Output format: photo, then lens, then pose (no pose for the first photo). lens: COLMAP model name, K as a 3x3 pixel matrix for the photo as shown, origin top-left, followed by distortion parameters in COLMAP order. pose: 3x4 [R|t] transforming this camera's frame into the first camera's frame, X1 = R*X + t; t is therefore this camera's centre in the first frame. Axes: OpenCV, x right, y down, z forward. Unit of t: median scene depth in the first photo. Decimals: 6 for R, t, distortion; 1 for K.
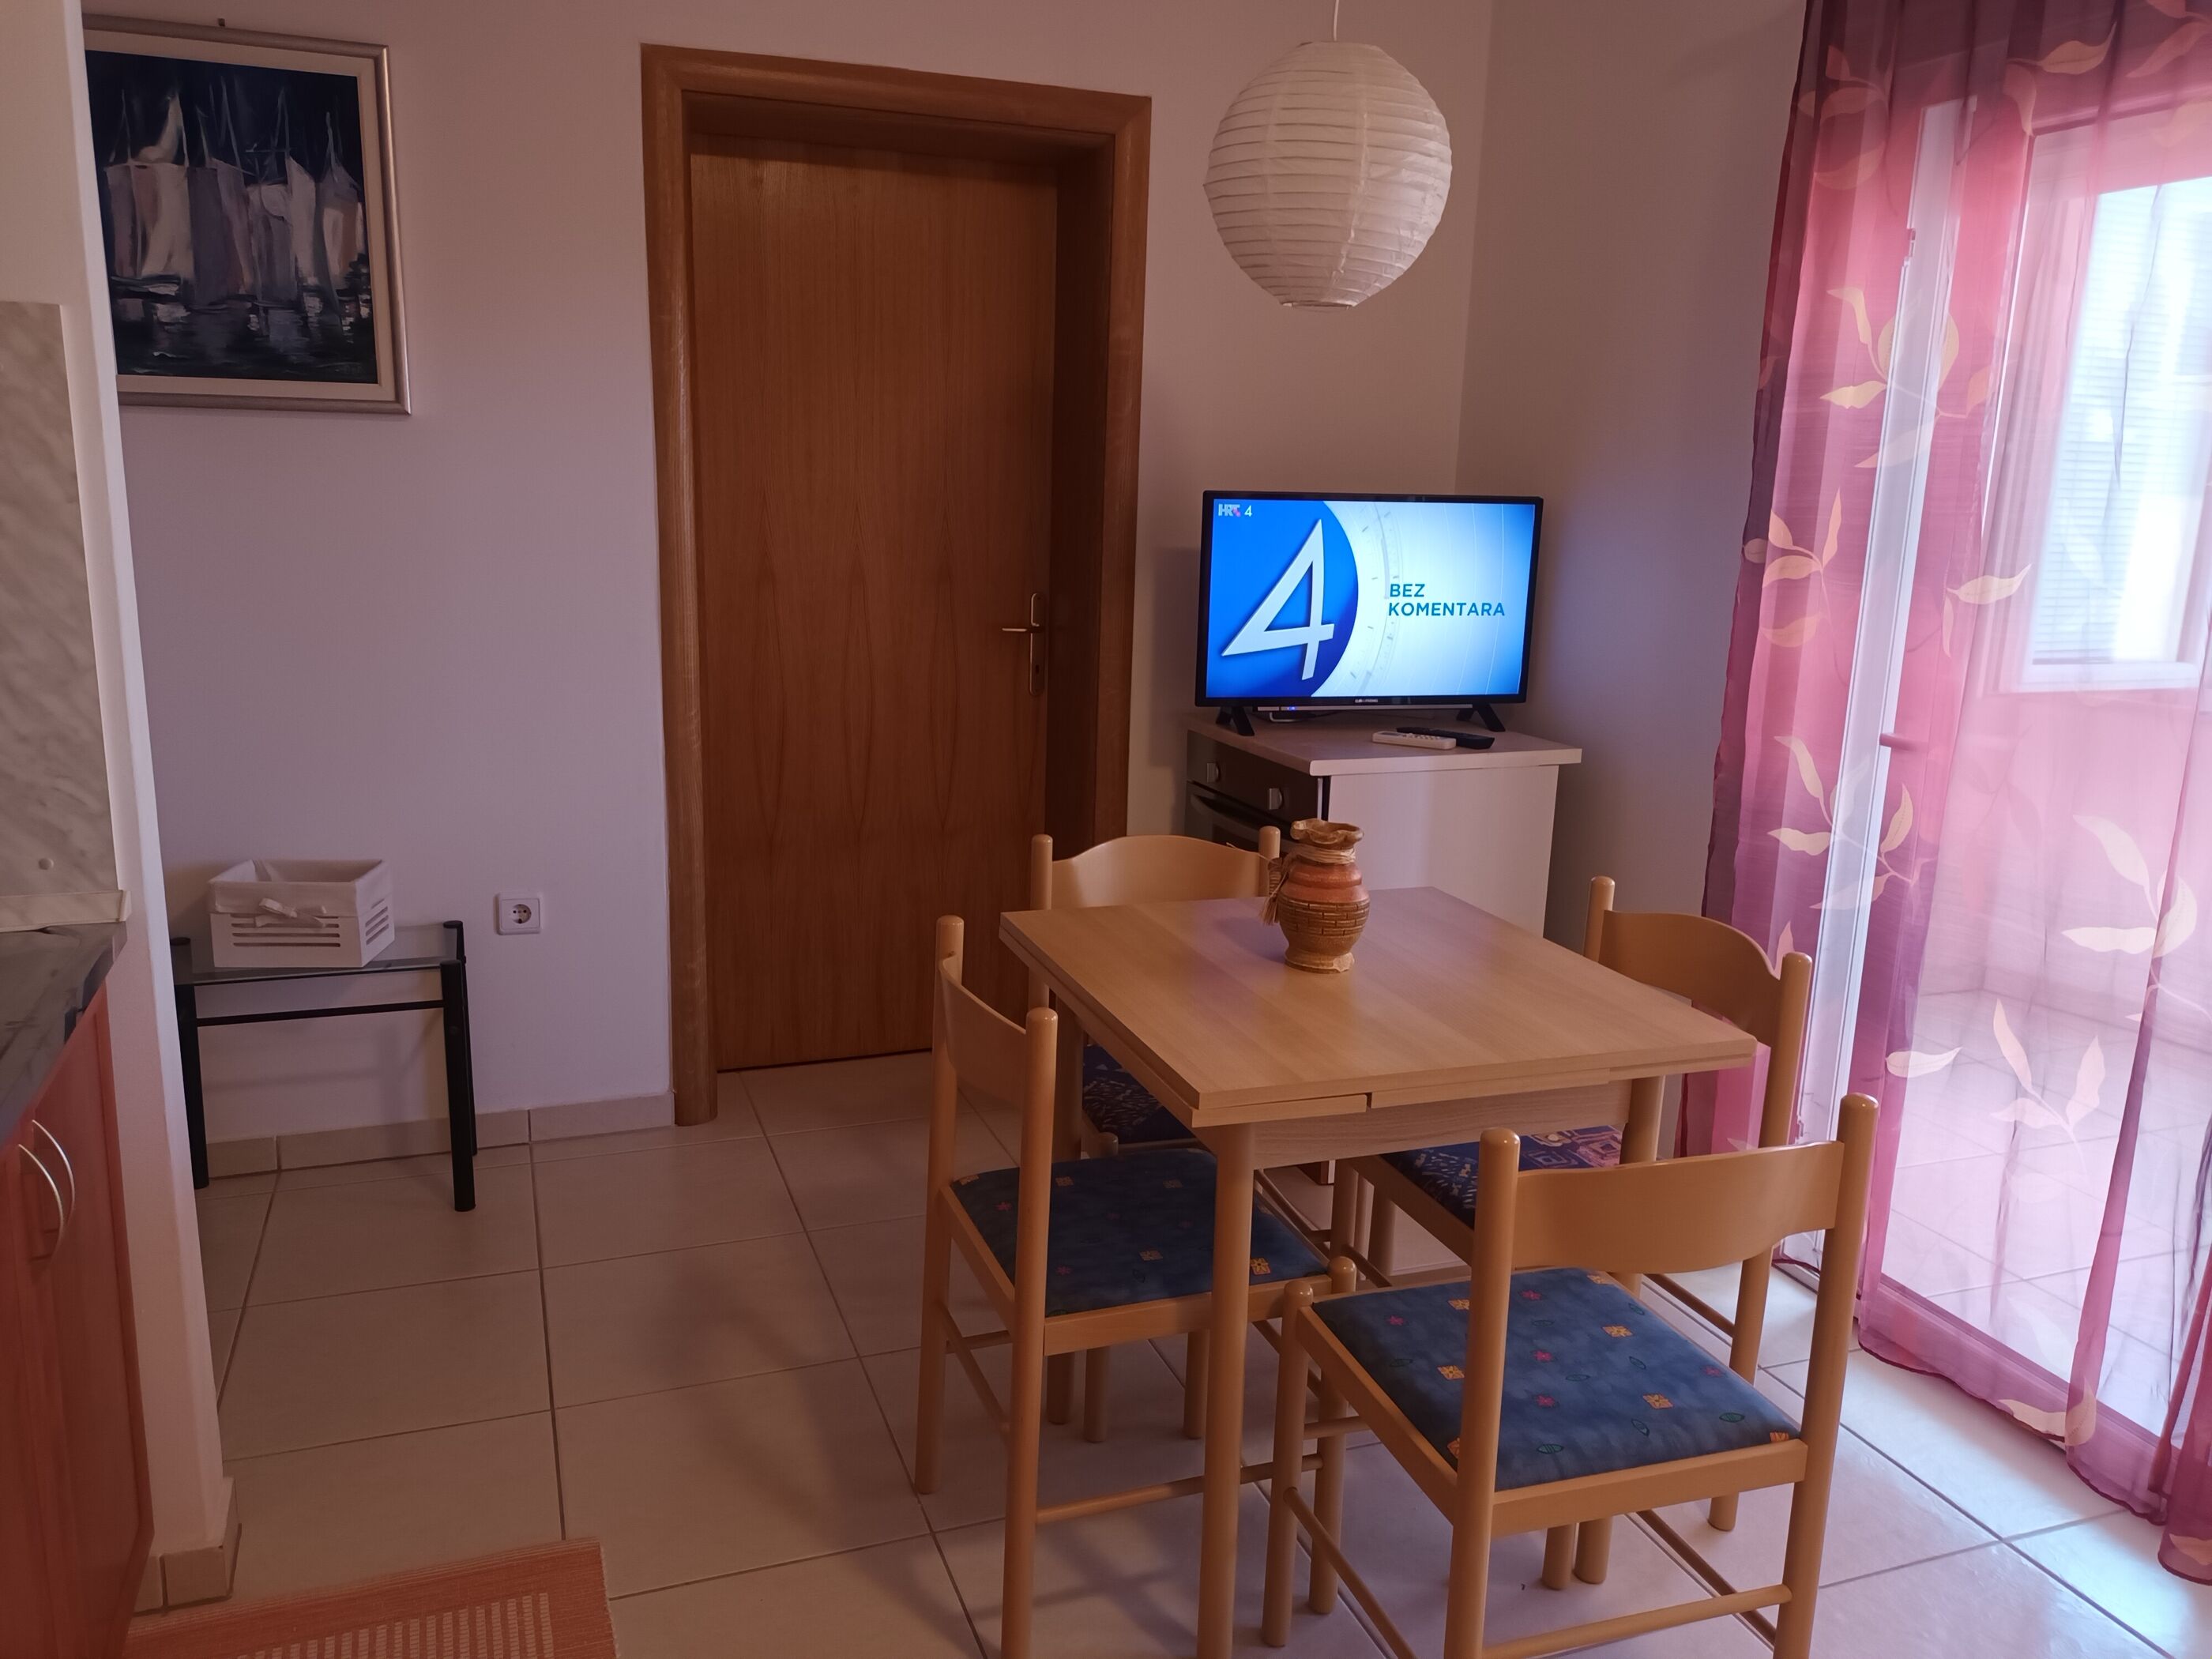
lens RADIAL K [[1609.7, 0, 1103.9], [0, 1609.7, 820.6], [0, 0, 1]] dist [-0.003820, -0.015440]
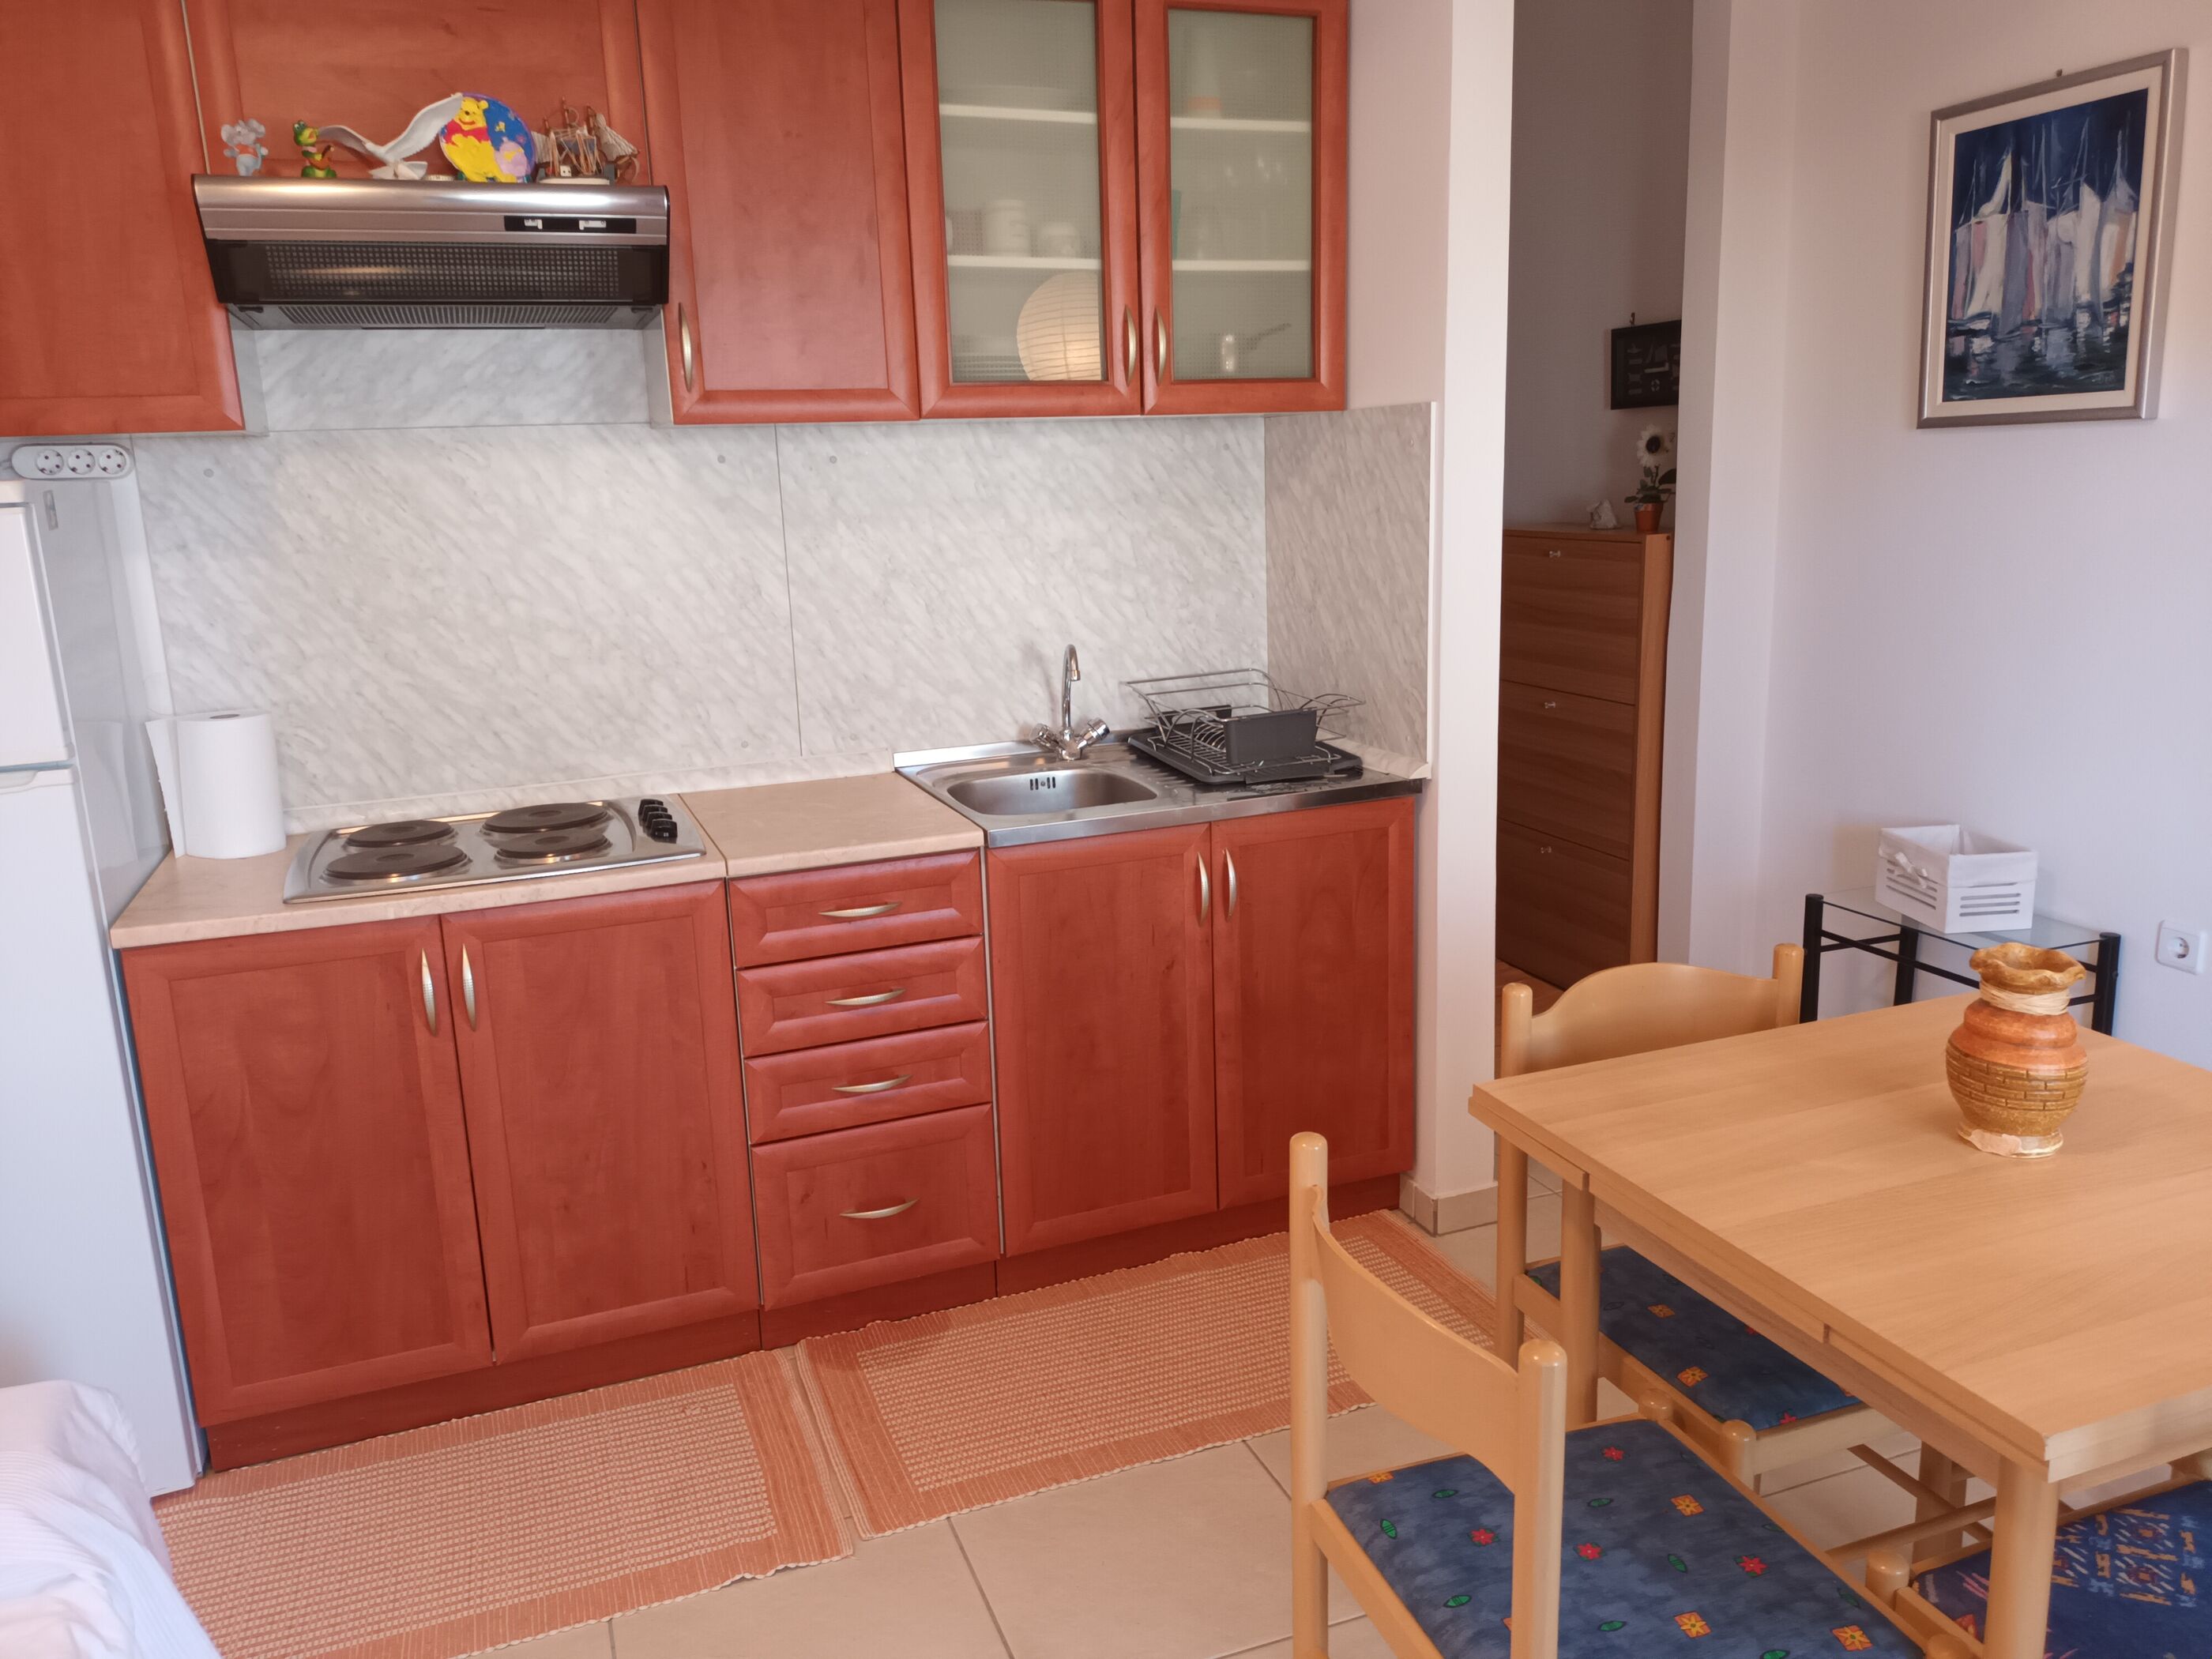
lens RADIAL K [[1609.7, 0, 1111.1], [0, 1609.7, 827.6], [0, 0, 1]] dist [-0.003820, -0.015440]
pose [[-0.000248, 0.185484, -0.982647, 0.614308], [-0.171226, 0.968127, 0.182787, -0.083355], [0.985232, 0.168300, 0.031519, 0.401114]]
